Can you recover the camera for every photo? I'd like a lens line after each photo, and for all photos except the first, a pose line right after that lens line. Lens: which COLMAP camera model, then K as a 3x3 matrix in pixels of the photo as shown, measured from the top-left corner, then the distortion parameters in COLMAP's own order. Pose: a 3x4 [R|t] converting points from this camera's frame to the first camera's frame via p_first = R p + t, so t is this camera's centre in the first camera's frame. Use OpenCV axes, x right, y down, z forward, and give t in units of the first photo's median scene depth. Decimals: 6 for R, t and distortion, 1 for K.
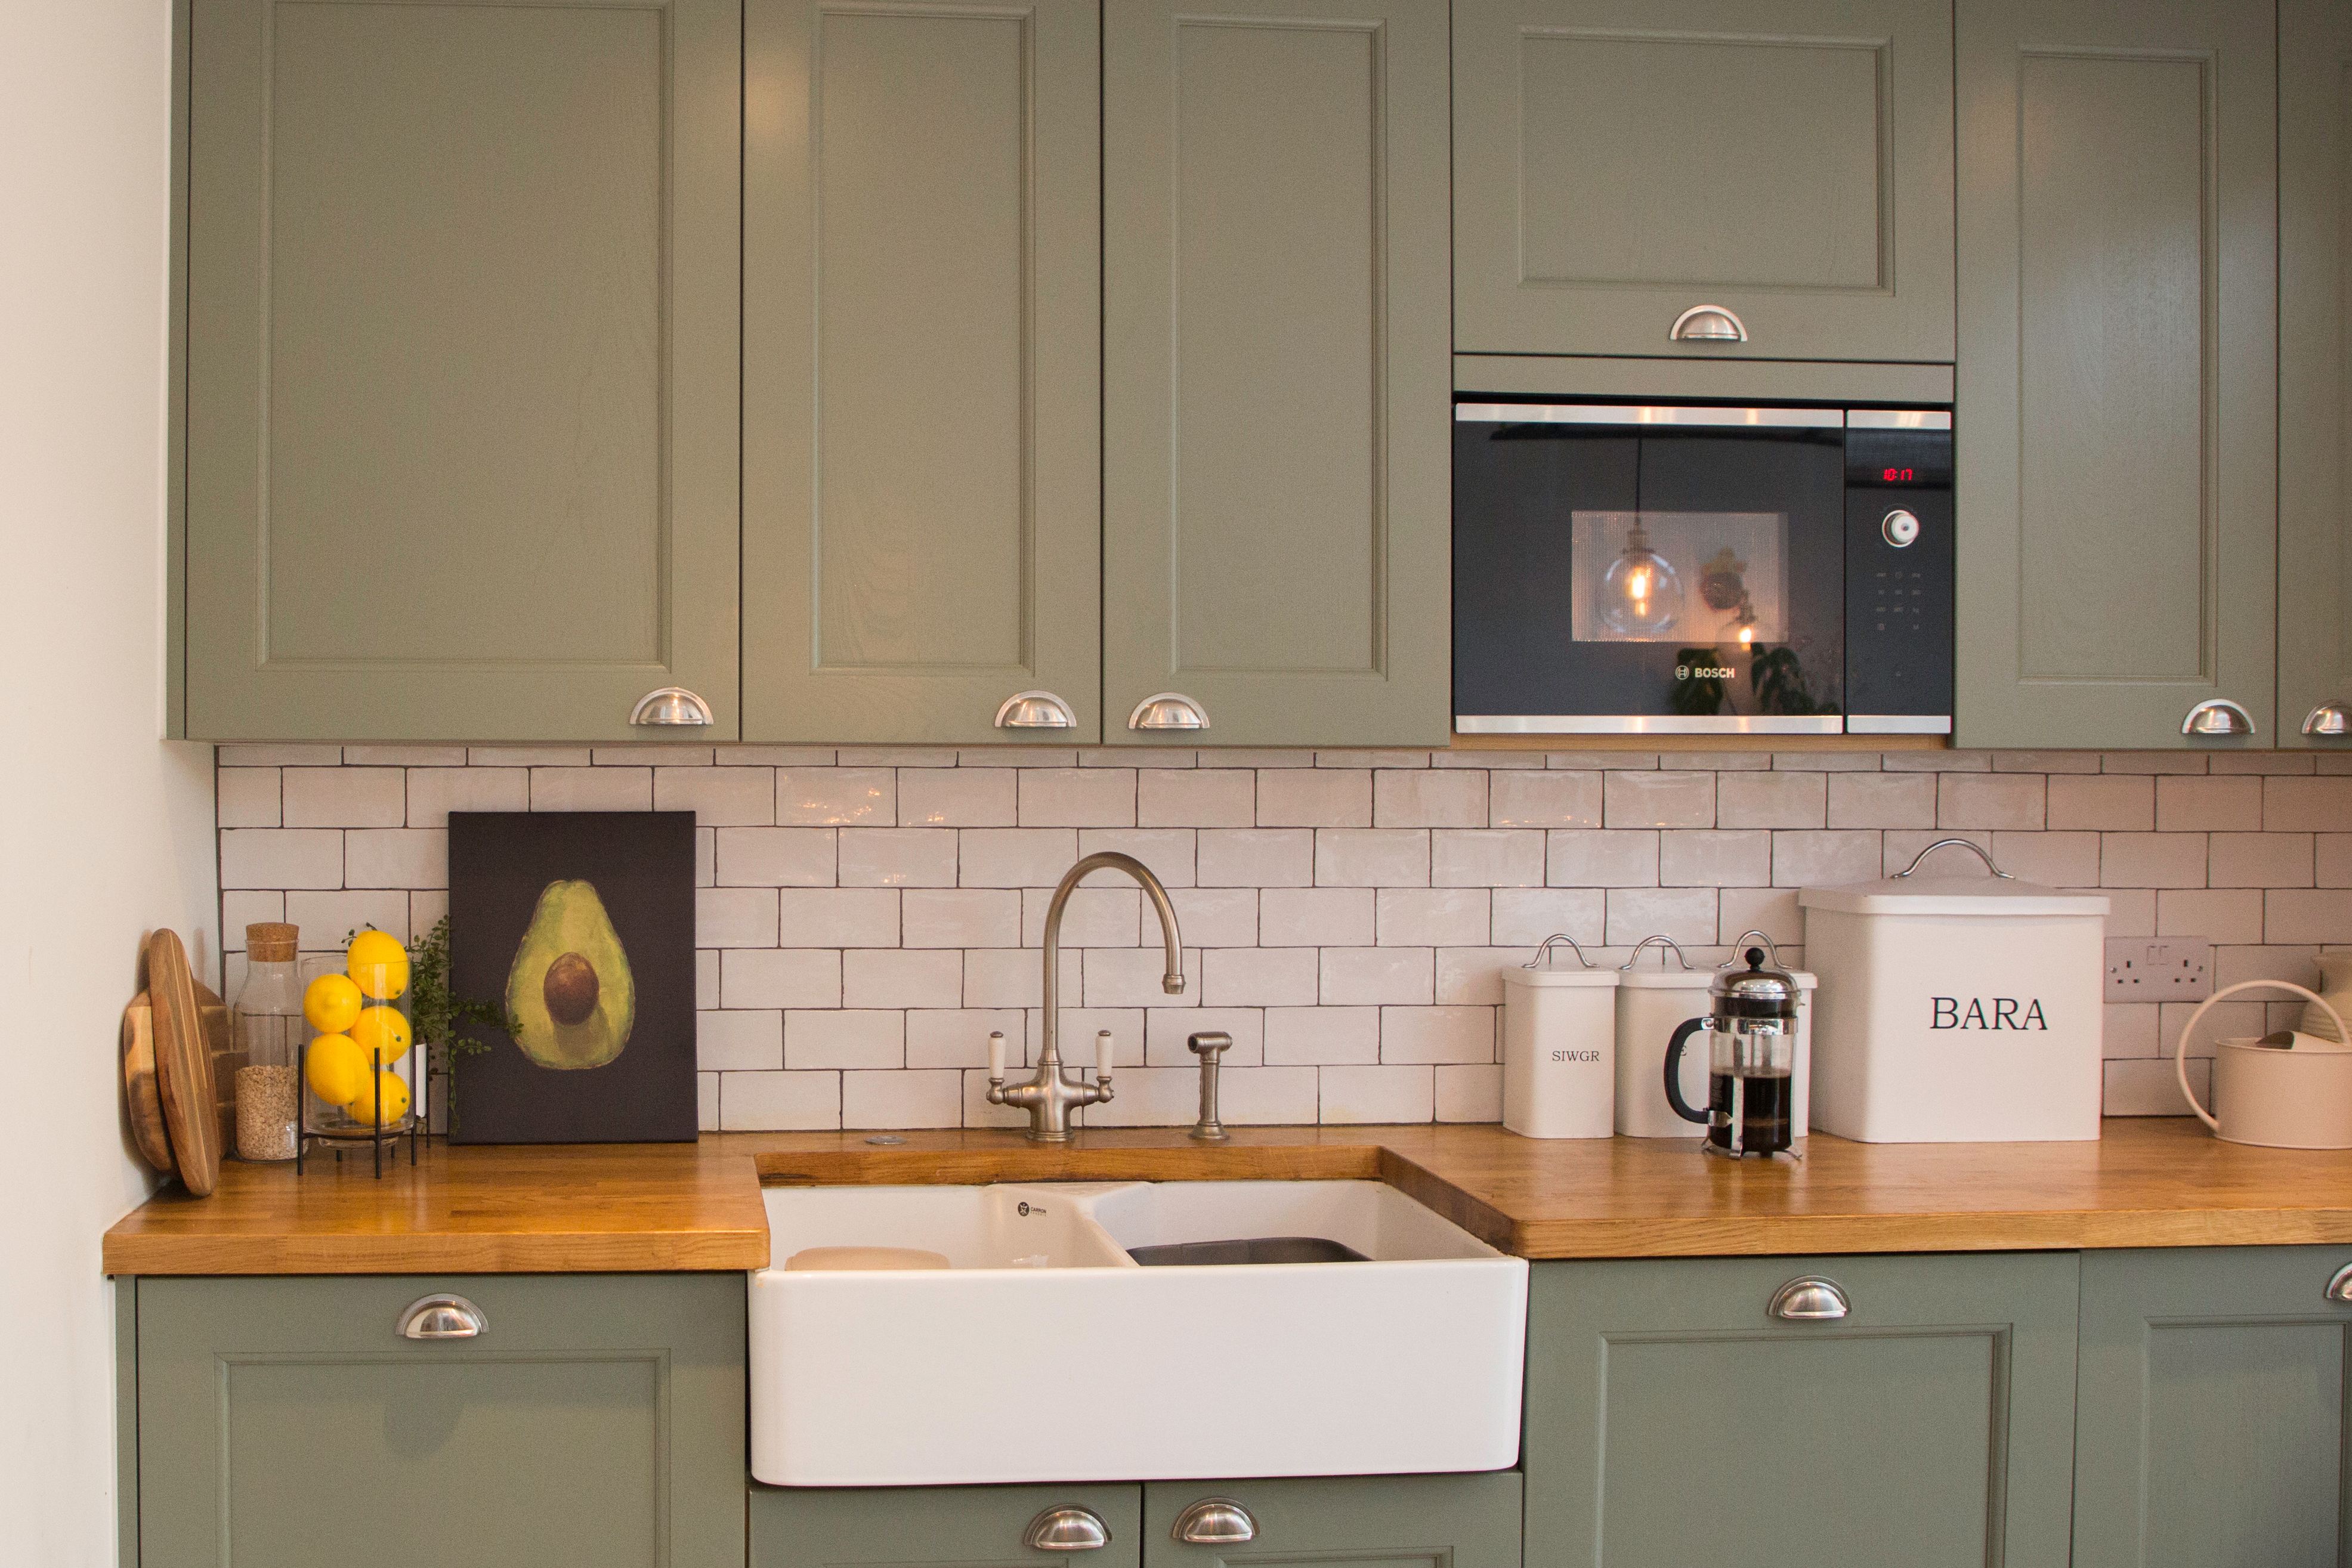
lens RADIAL K [[2353.8, 0, 812.0], [0, 2353.8, 787.0], [0, 0, 1]] dist [-0.072585, 0.028065]
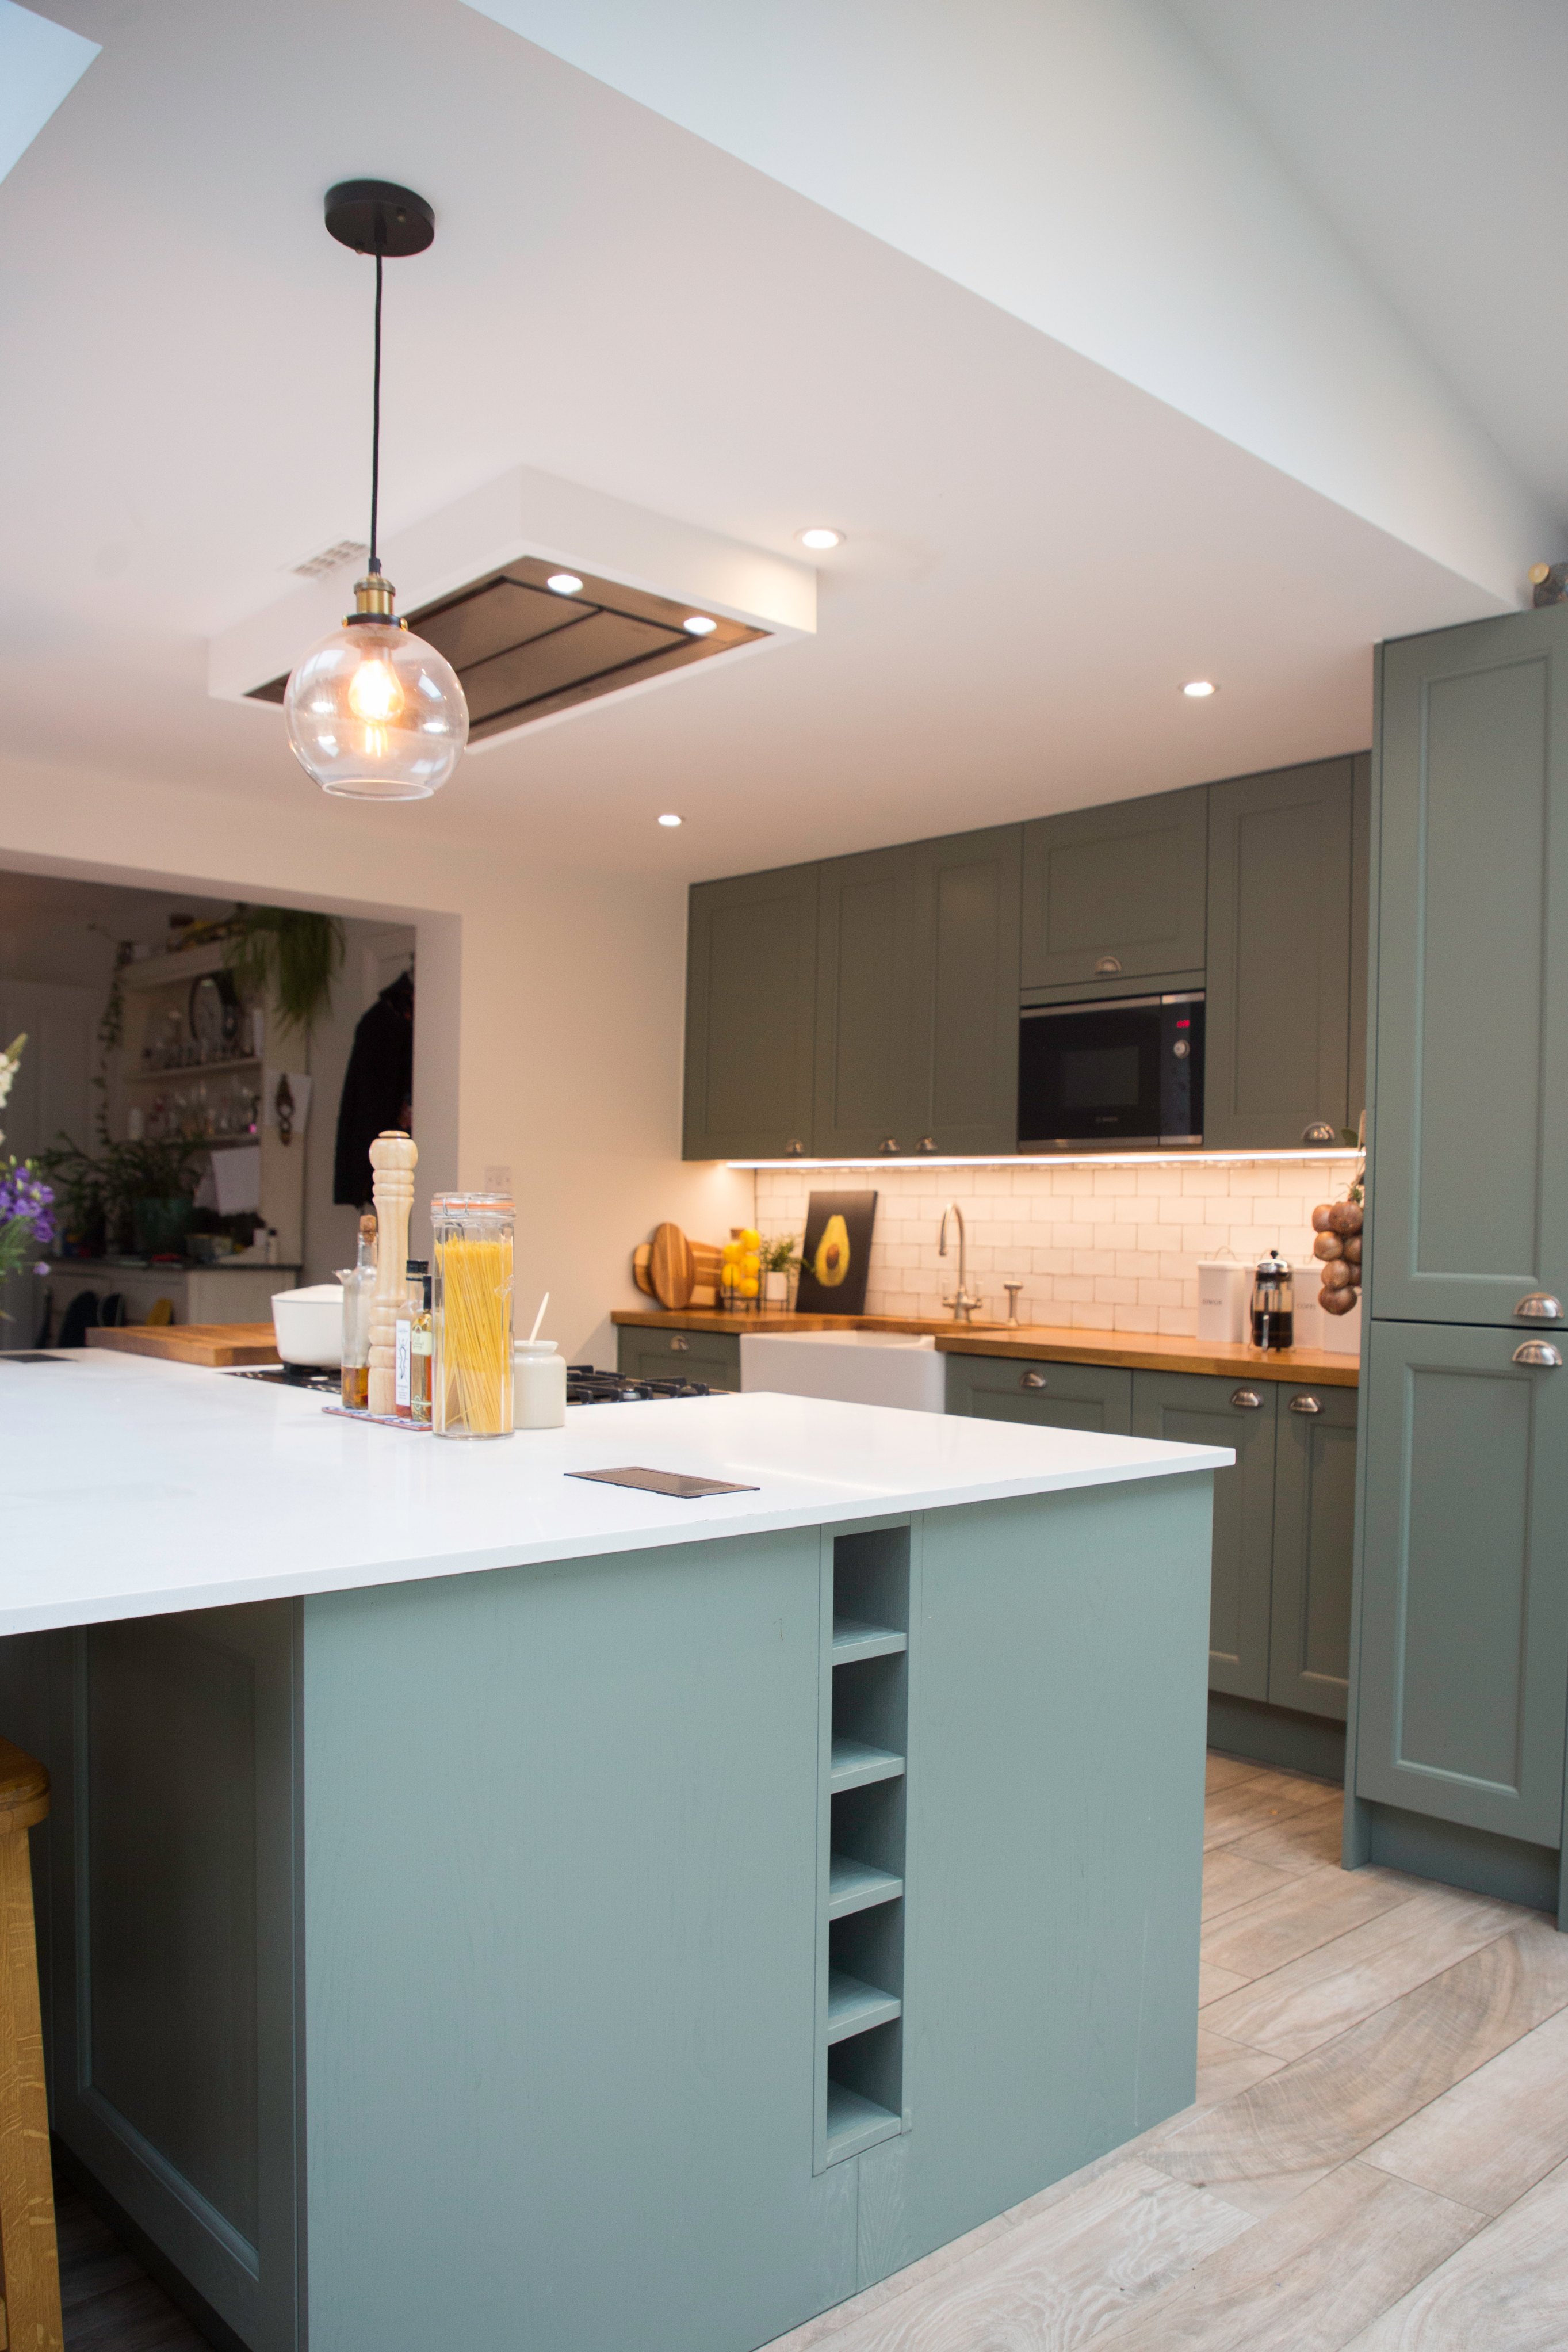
lens RADIAL K [[1772.6, 0, 817.8], [0, 1772.6, 1314.0], [0, 0, 1]] dist [-0.092412, 0.051619]
pose [[0.627256, 0.044403, -0.777546, 1.449780], [-0.026509, 0.999012, 0.035665, 0.079998], [0.778362, -0.001759, 0.627813, -0.273064]]
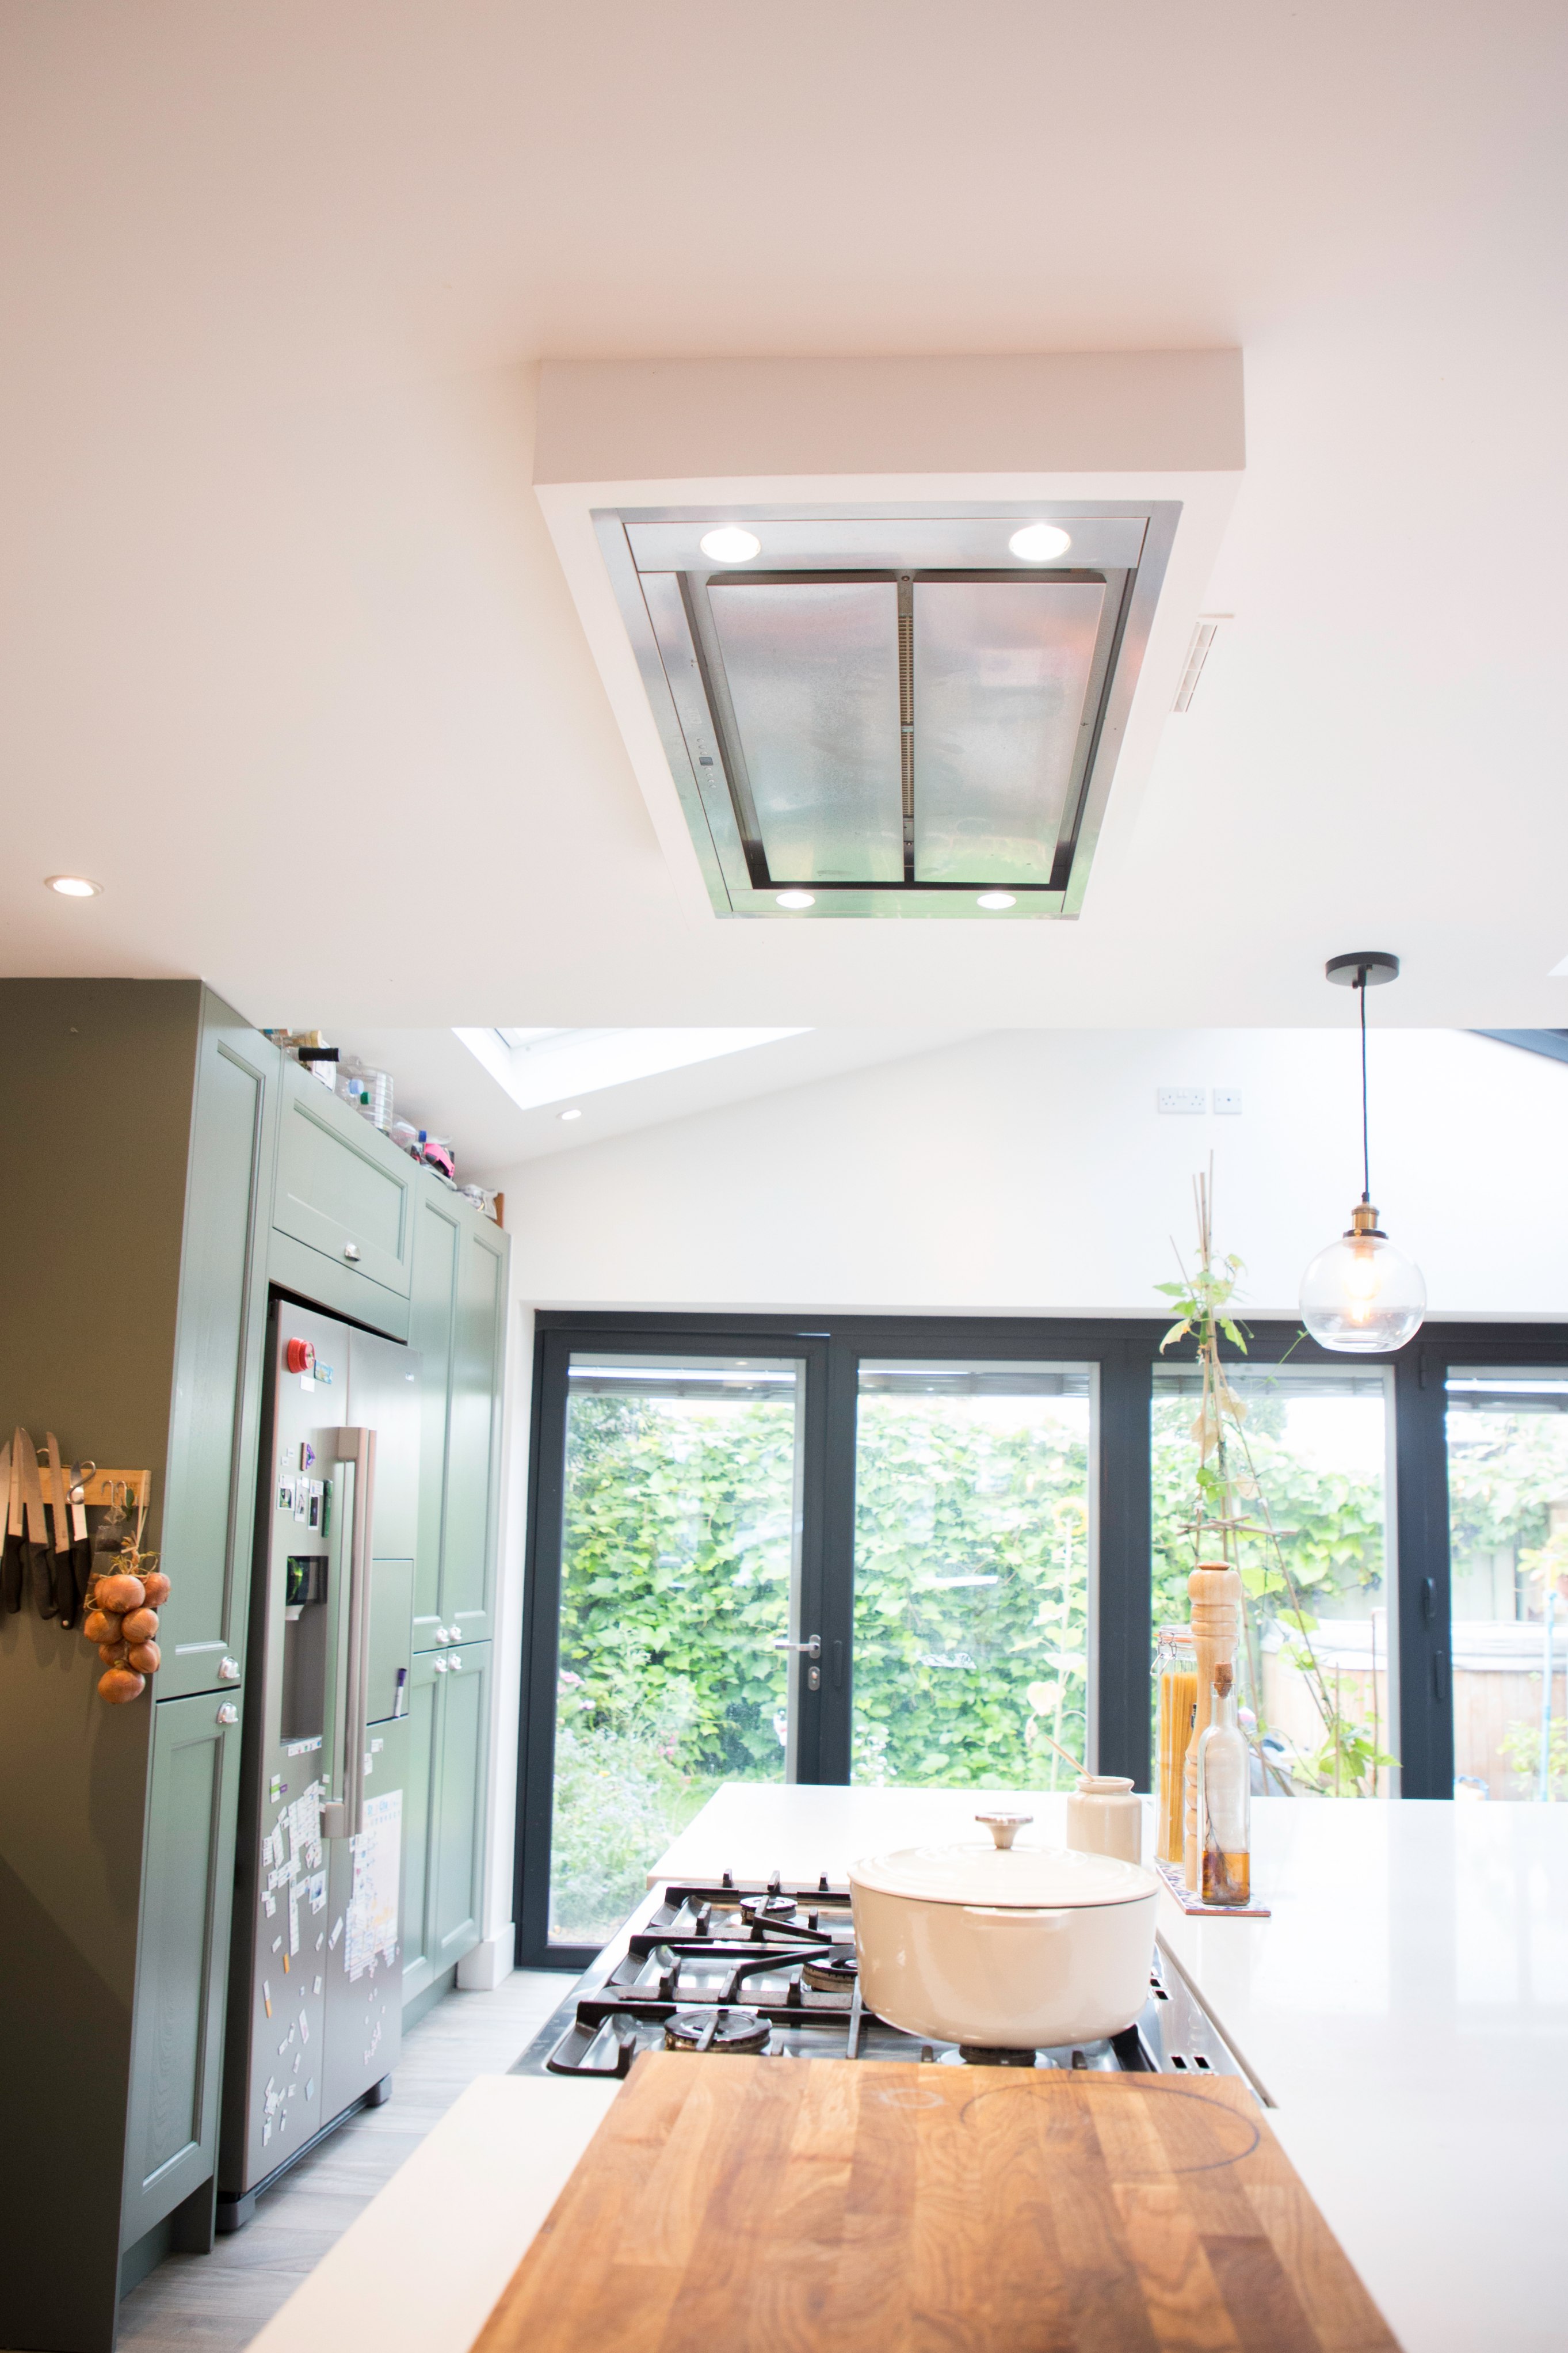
lens RADIAL K [[1773.3, 0, 817.8], [0, 1773.3, 1314.6], [0, 0, 1]] dist [-0.092412, 0.051619]
pose [[0.111919, 0.132723, 0.984814, -0.233482], [-0.006108, 0.991114, -0.132878, 0.021806], [-0.993699, 0.008857, 0.111736, 0.222249]]
